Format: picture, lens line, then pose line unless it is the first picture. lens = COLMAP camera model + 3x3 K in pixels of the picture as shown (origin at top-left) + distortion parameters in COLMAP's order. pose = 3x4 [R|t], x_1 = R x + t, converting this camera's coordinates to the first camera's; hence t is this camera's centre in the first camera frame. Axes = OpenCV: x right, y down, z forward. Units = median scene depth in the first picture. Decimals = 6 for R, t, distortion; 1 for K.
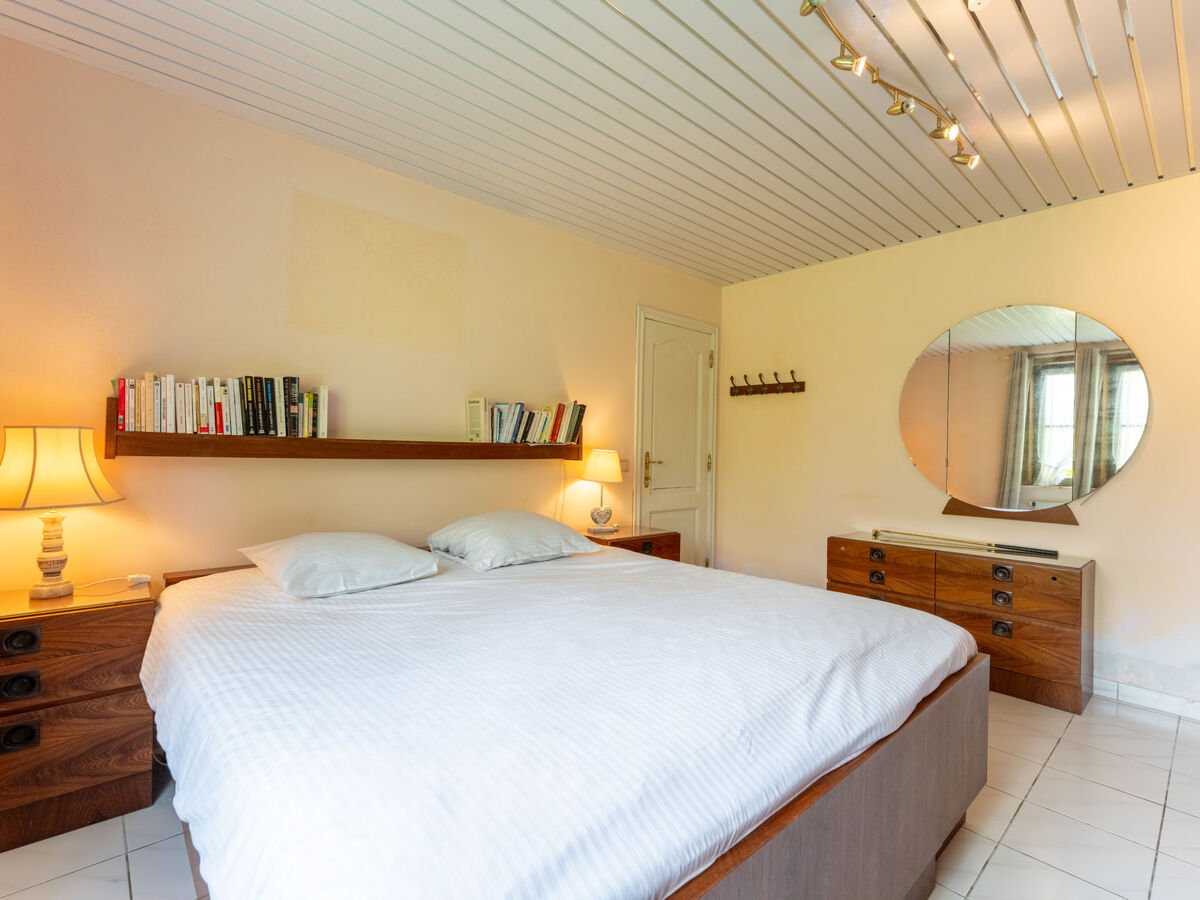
lens RADIAL K [[564.5, 0, 600.0], [0, 564.5, 450.0], [0, 0, 1]] dist [0.000303, 0.000072]
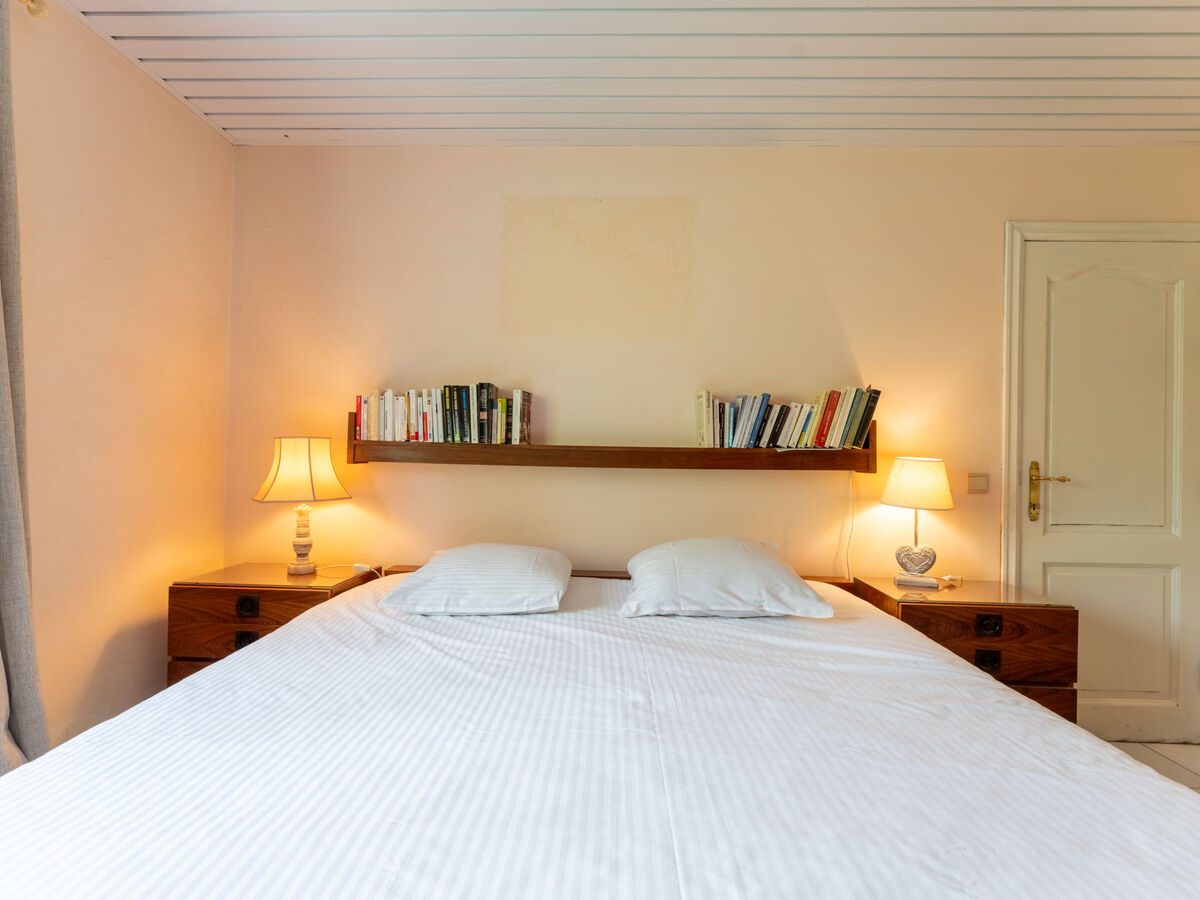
lens RADIAL K [[564.5, 0, 600.0], [0, 564.5, 450.0], [0, 0, 1]] dist [0.000303, 0.000072]
pose [[0.720229, -0.012274, -0.693628, 0.268033], [-0.003139, 0.999776, -0.020950, 0.007941], [0.693730, 0.017266, 0.720028, 0.399181]]
